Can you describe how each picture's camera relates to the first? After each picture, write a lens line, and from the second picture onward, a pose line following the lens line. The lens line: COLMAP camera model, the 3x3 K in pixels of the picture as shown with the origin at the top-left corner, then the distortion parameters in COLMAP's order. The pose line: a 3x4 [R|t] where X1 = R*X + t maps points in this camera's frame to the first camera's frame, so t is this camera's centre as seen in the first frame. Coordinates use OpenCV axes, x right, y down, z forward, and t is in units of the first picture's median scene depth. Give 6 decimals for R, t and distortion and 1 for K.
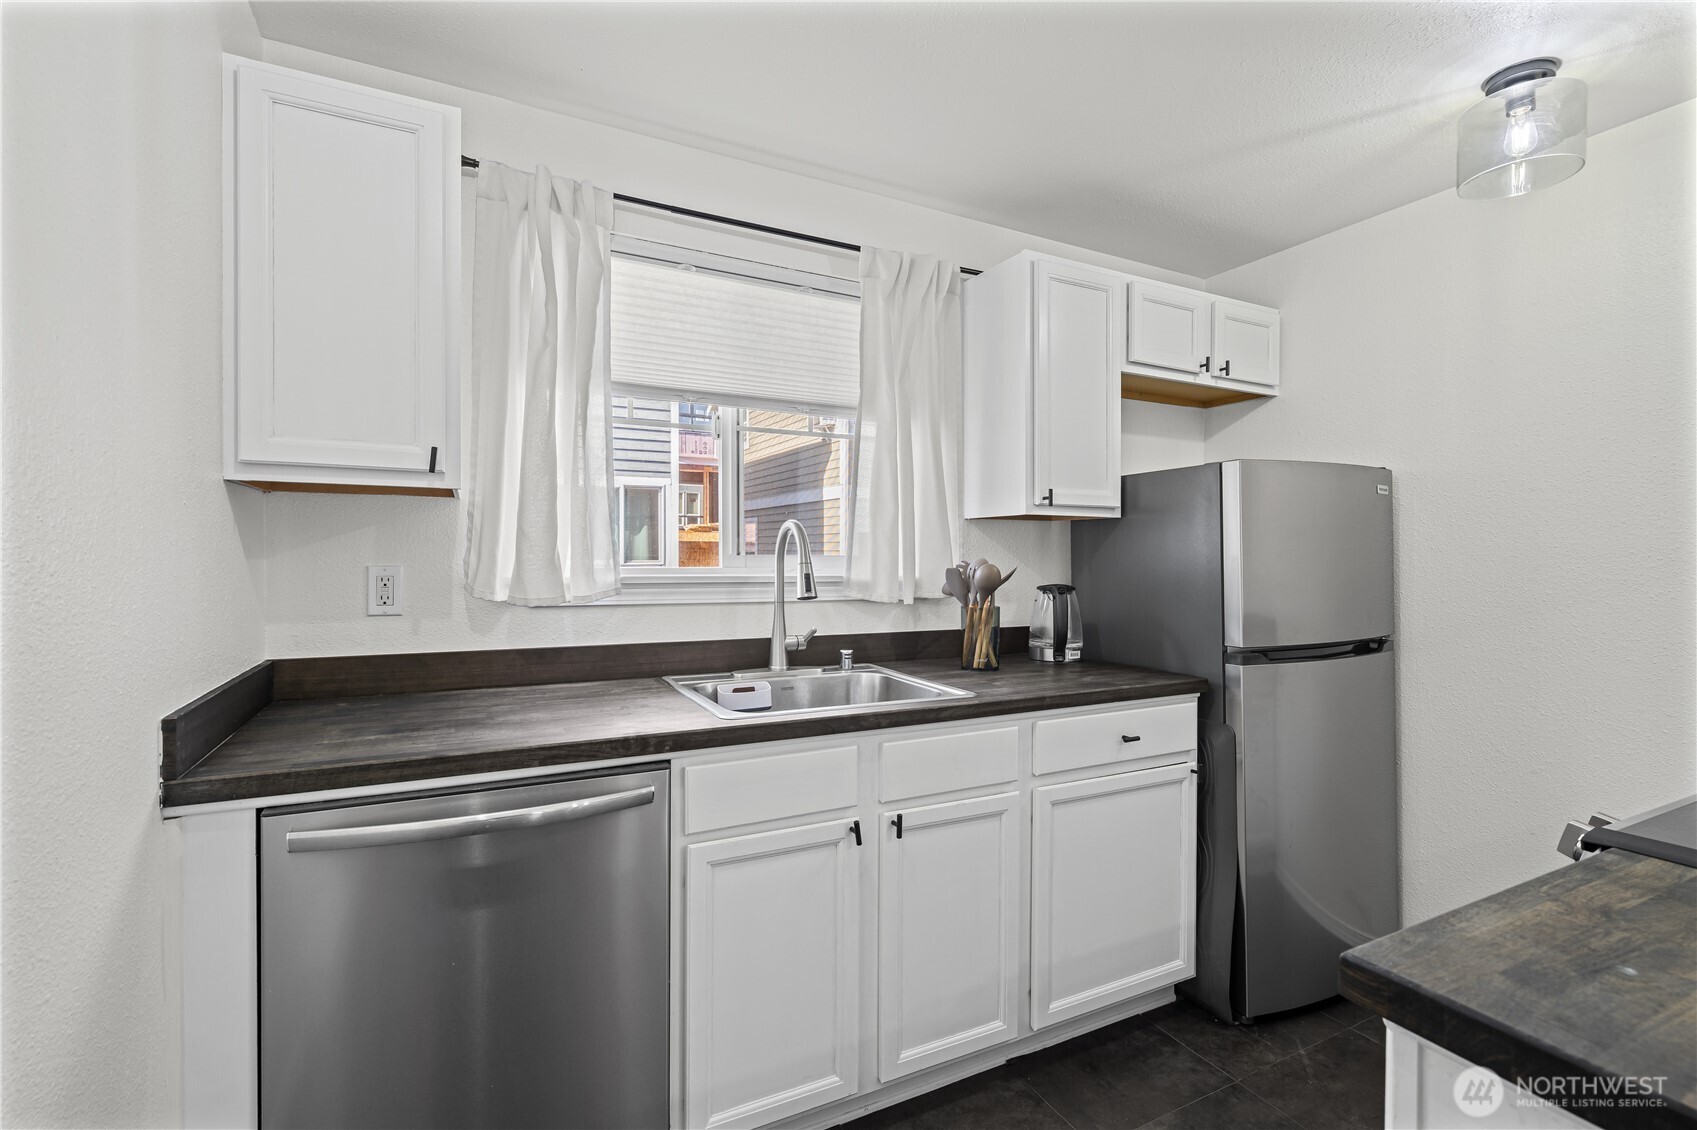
lens RADIAL K [[760.0, 0, 848.5], [0, 760.0, 565.0], [0, 0, 1]] dist [0.000338, 0.000092]
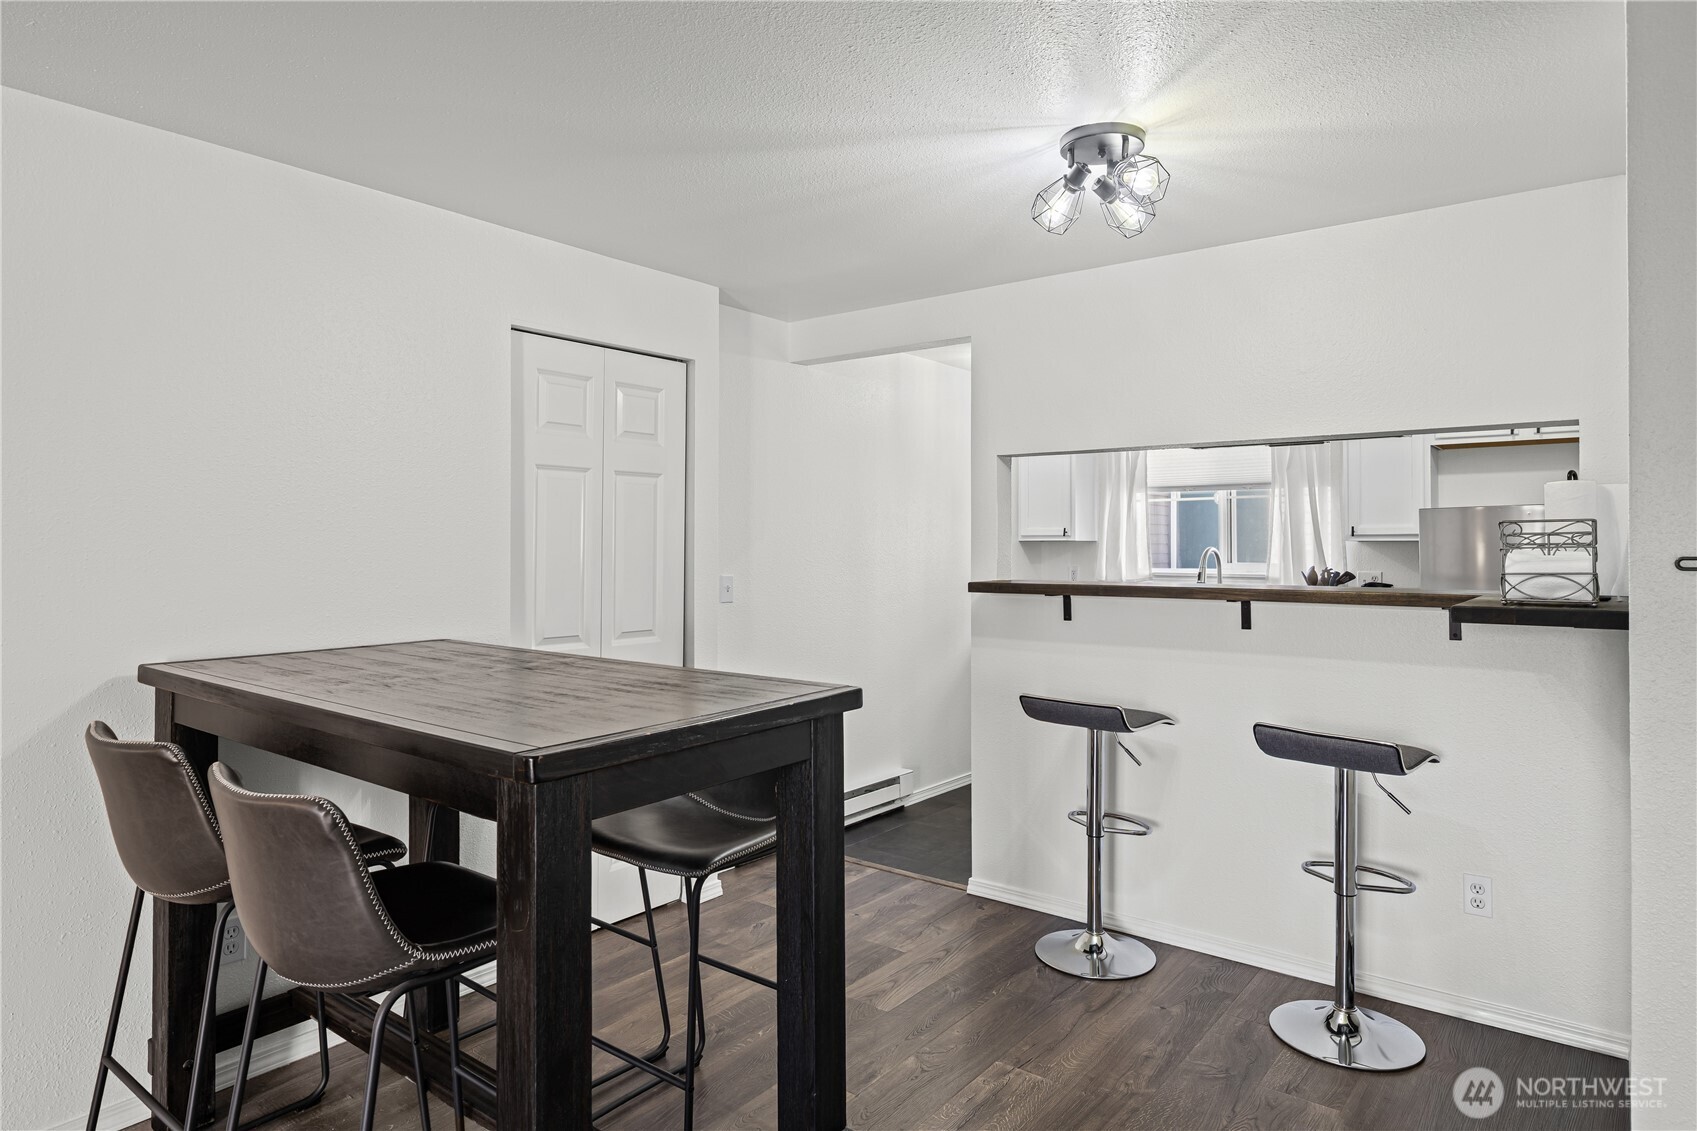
lens RADIAL K [[991.2, 0, 852.4], [0, 991.2, 545.5], [0, 0, 1]] dist [0.002182, 0.000835]
pose [[0.429589, -0.009286, -0.902977, 2.010464], [-0.008272, 0.999865, -0.014218, -0.015874], [0.902987, 0.013577, 0.429454, -1.092522]]
